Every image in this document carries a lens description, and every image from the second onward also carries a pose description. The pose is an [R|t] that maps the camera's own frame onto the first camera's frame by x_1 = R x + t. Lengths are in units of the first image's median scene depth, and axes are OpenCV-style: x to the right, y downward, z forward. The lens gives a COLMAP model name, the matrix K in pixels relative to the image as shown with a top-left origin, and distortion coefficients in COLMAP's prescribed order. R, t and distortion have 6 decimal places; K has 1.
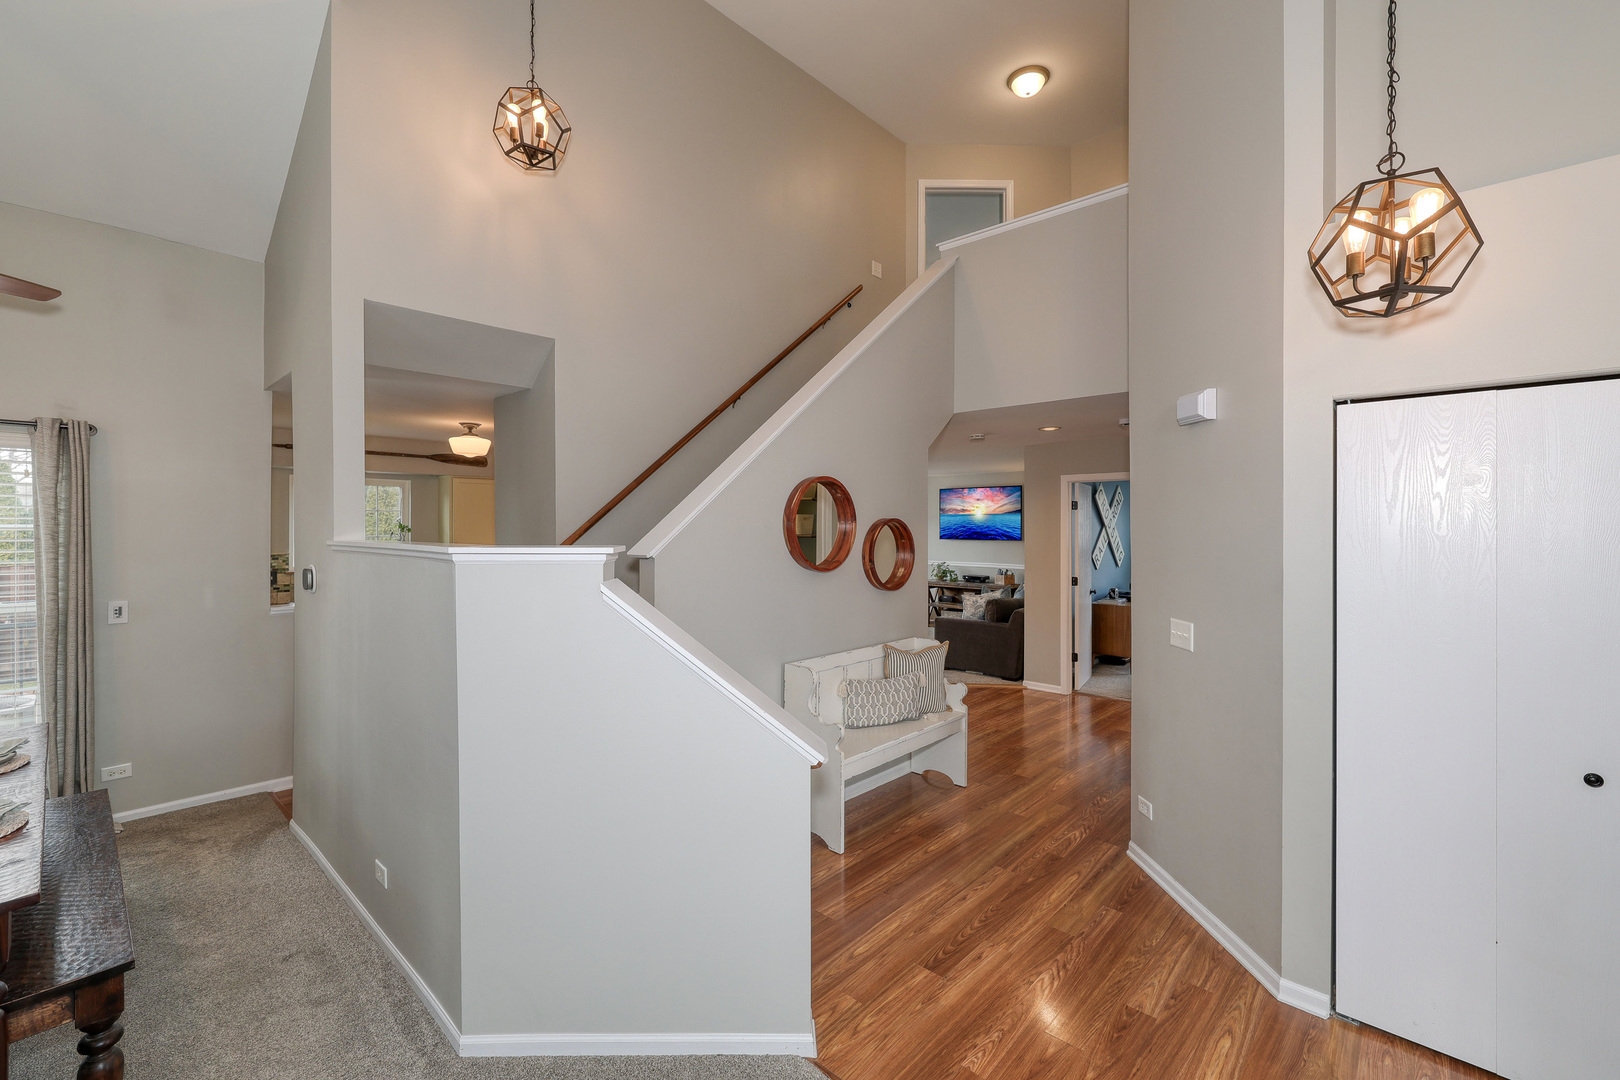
lens RADIAL K [[683.7, 0, 818.5], [0, 683.7, 527.0], [0, 0, 1]] dist [-0.000245, 0.001403]
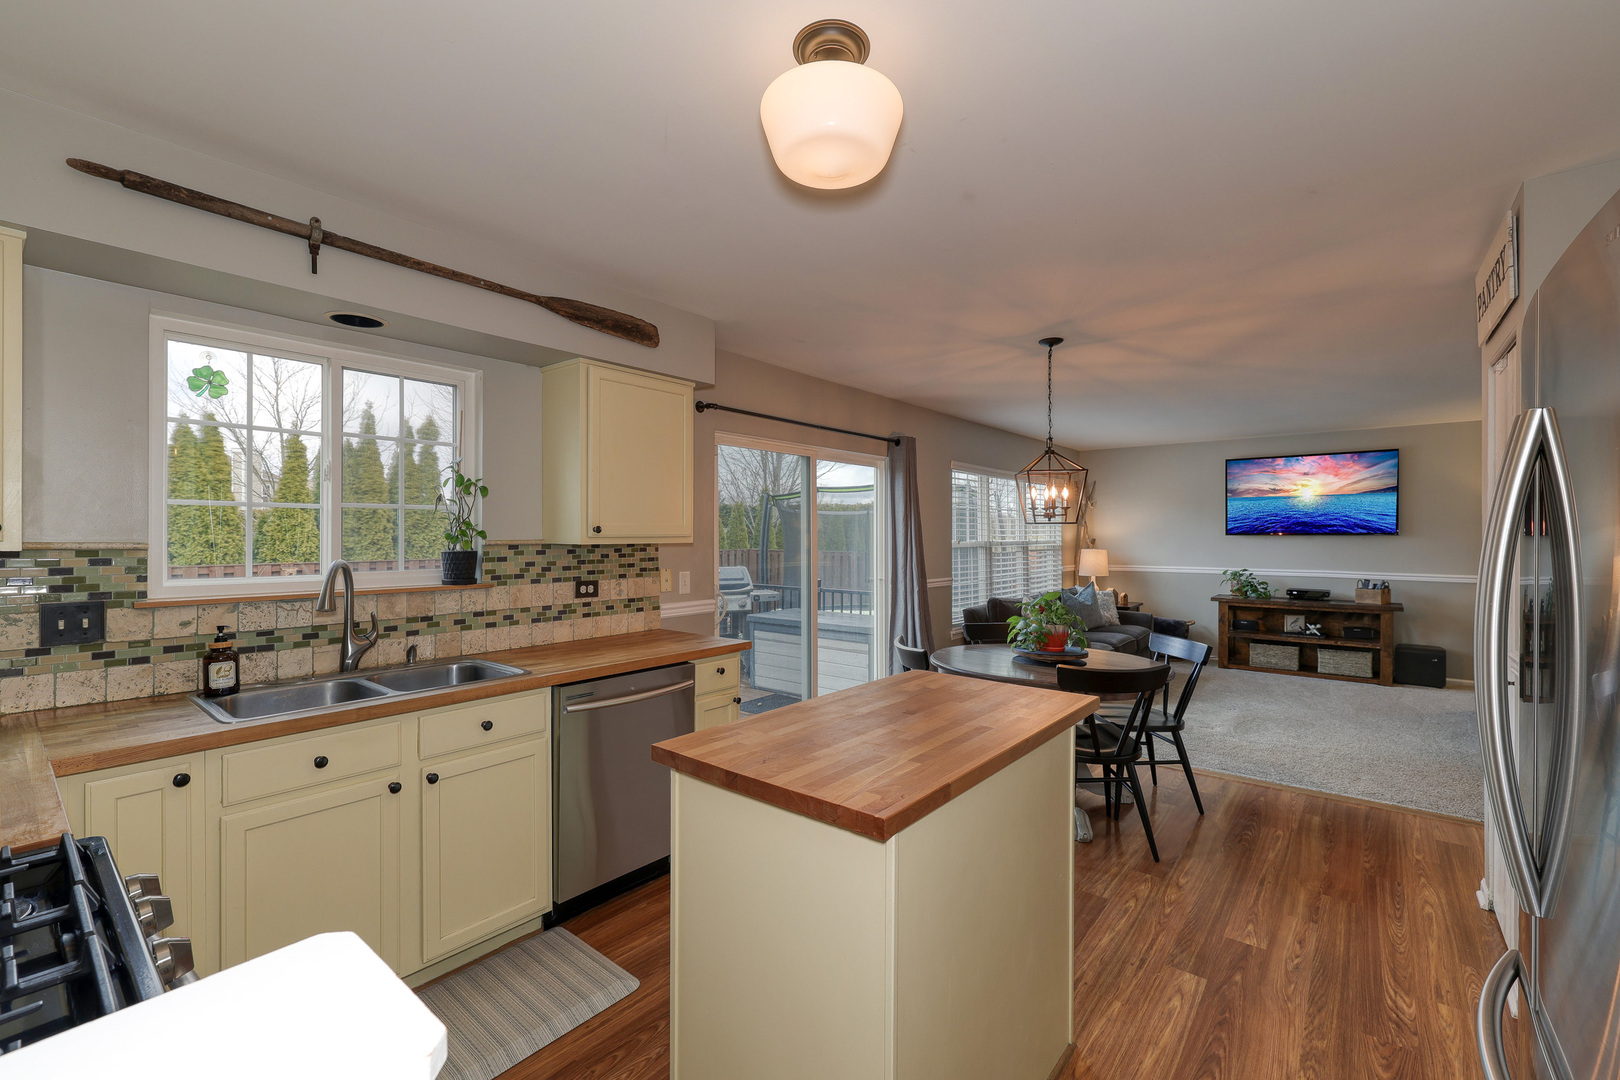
lens RADIAL K [[683.7, 0, 812.5], [0, 683.7, 538.5], [0, 0, 1]] dist [-0.000245, 0.001403]
pose [[0.998789, -0.000836, 0.049183, -0.473133], [0.000647, 0.999992, 0.003861, 0.033467], [-0.049186, -0.003824, 0.998782, 0.657330]]
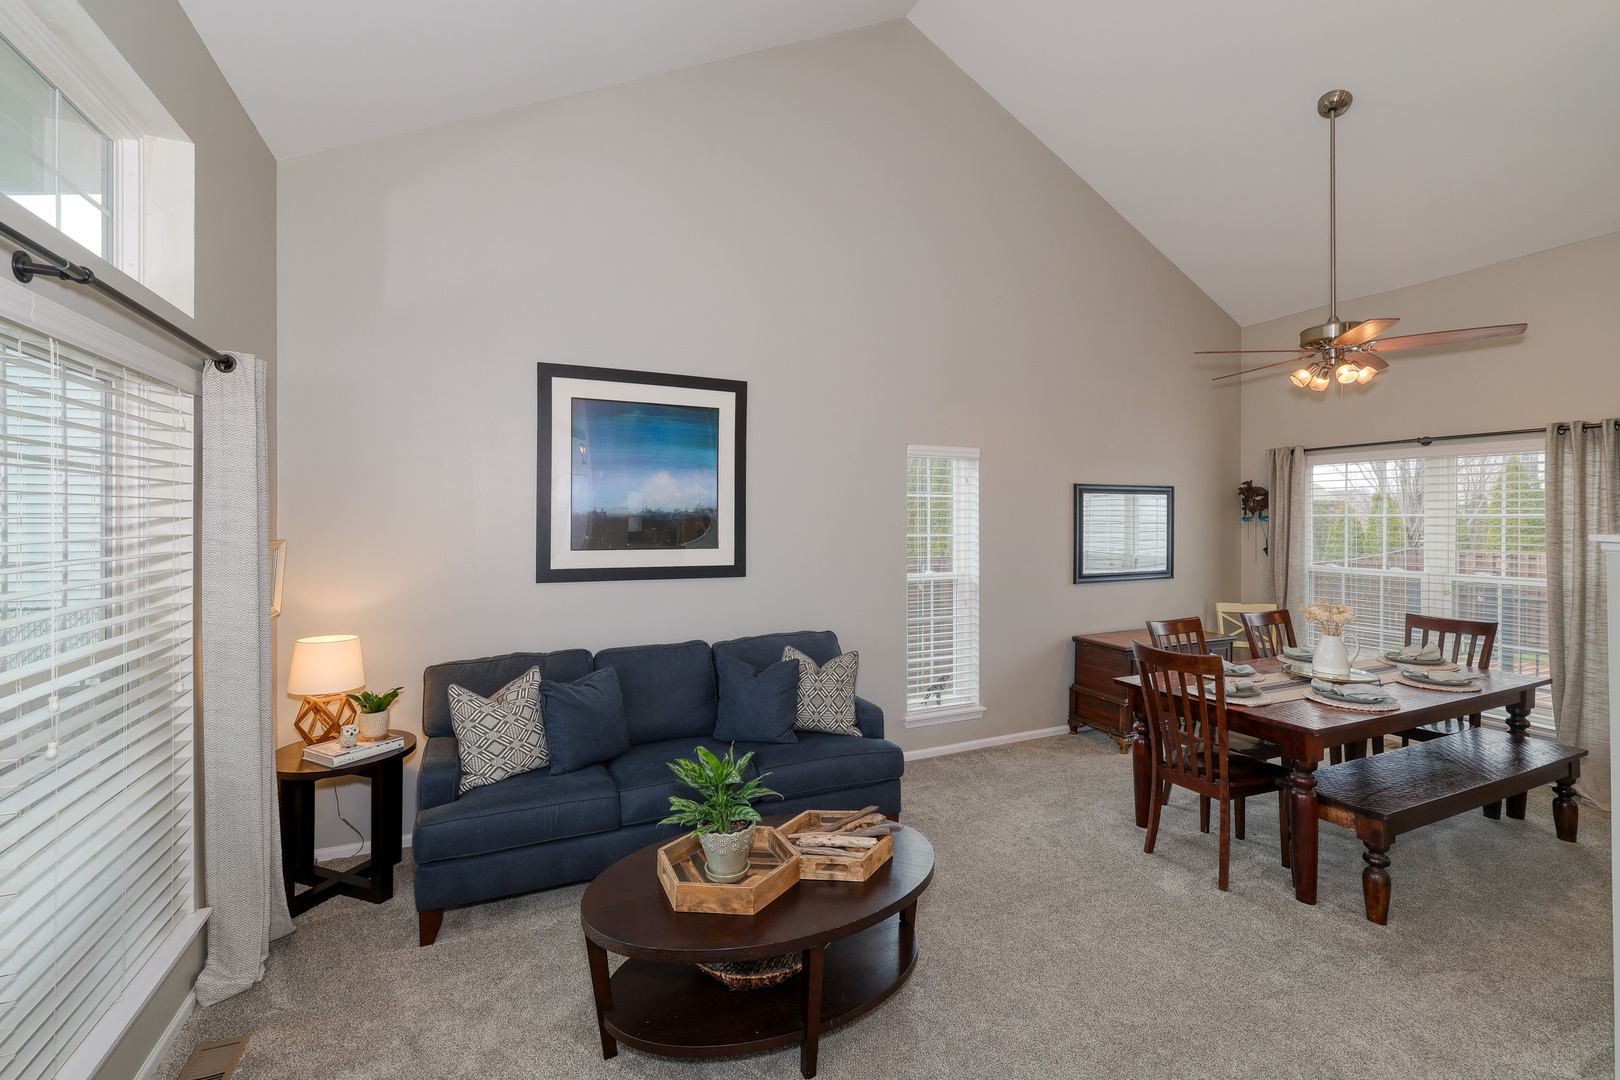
lens RADIAL K [[683.7, 0, 814.4], [0, 683.7, 521.4], [0, 0, 1]] dist [-0.000245, 0.001403]
pose [[-0.380225, 0.002883, -0.924890, 0.220983], [0.000189, 0.999995, 0.003040, 0.003084], [0.924894, 0.000981, -0.380223, 0.123078]]
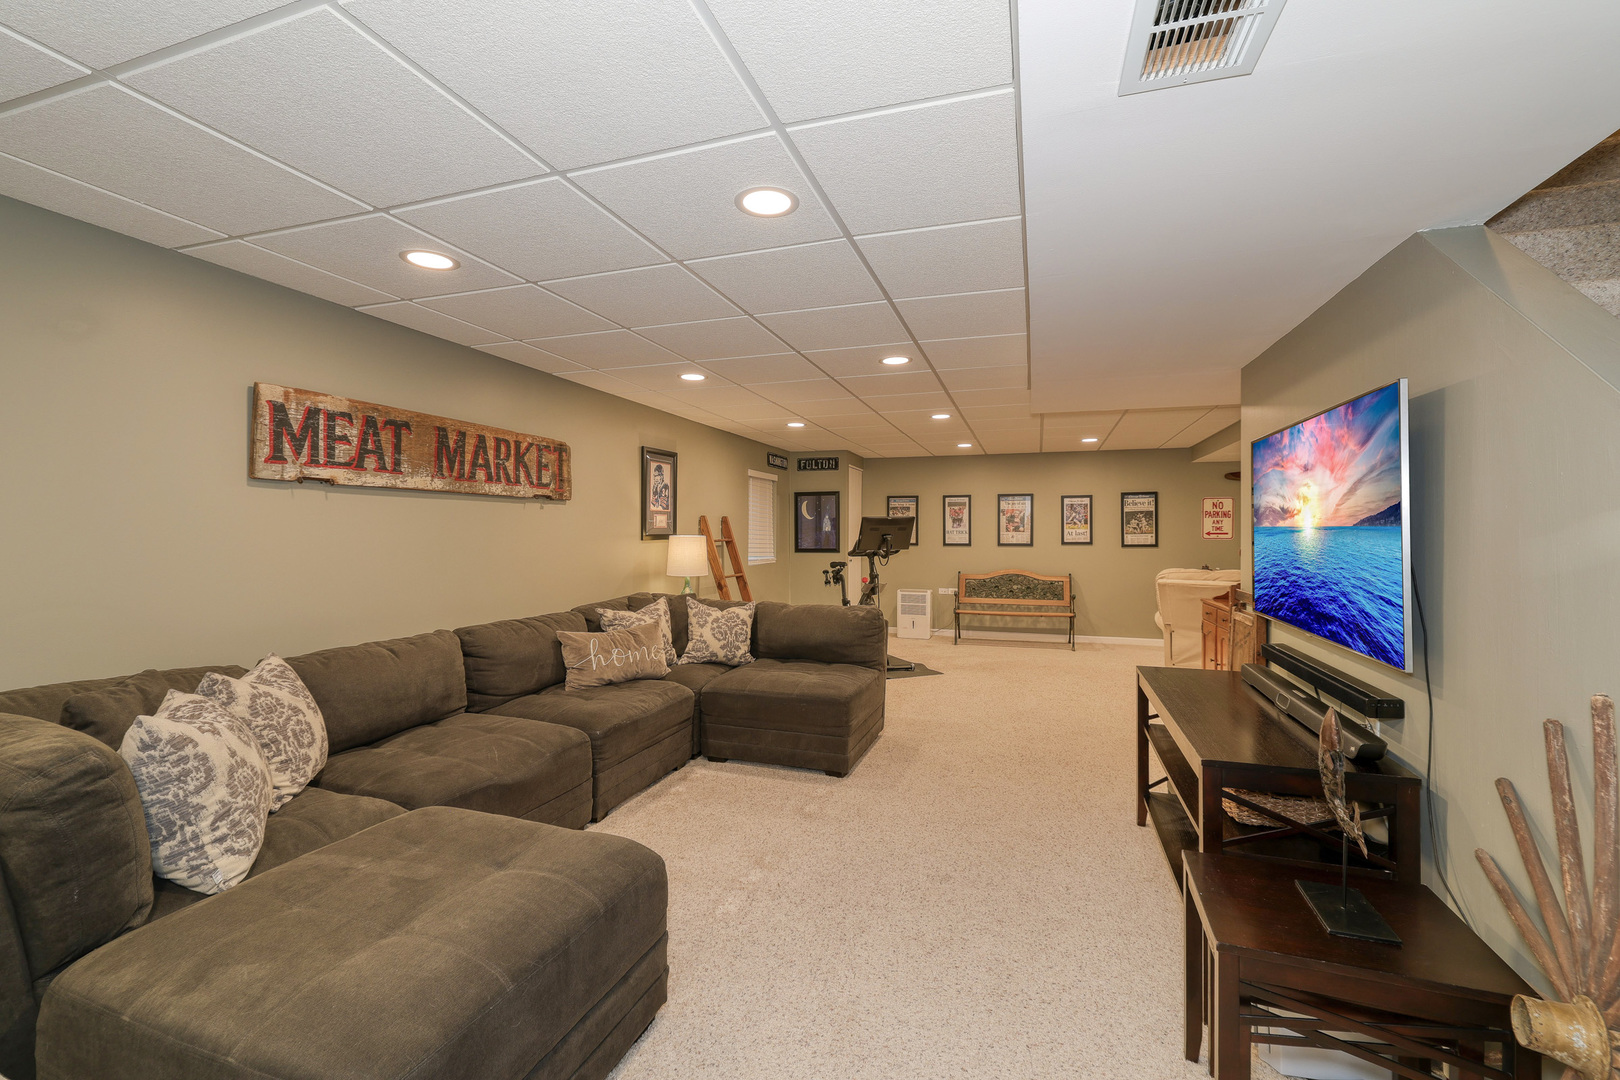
lens RADIAL K [[683.7, 0, 812.1], [0, 683.7, 531.2], [0, 0, 1]] dist [-0.000245, 0.001403]
pose [[0.407845, -0.002291, -0.913048, 0.674599], [0.004490, 0.999990, -0.000504, -0.032476], [0.913040, -0.003894, 0.407851, 1.313719]]
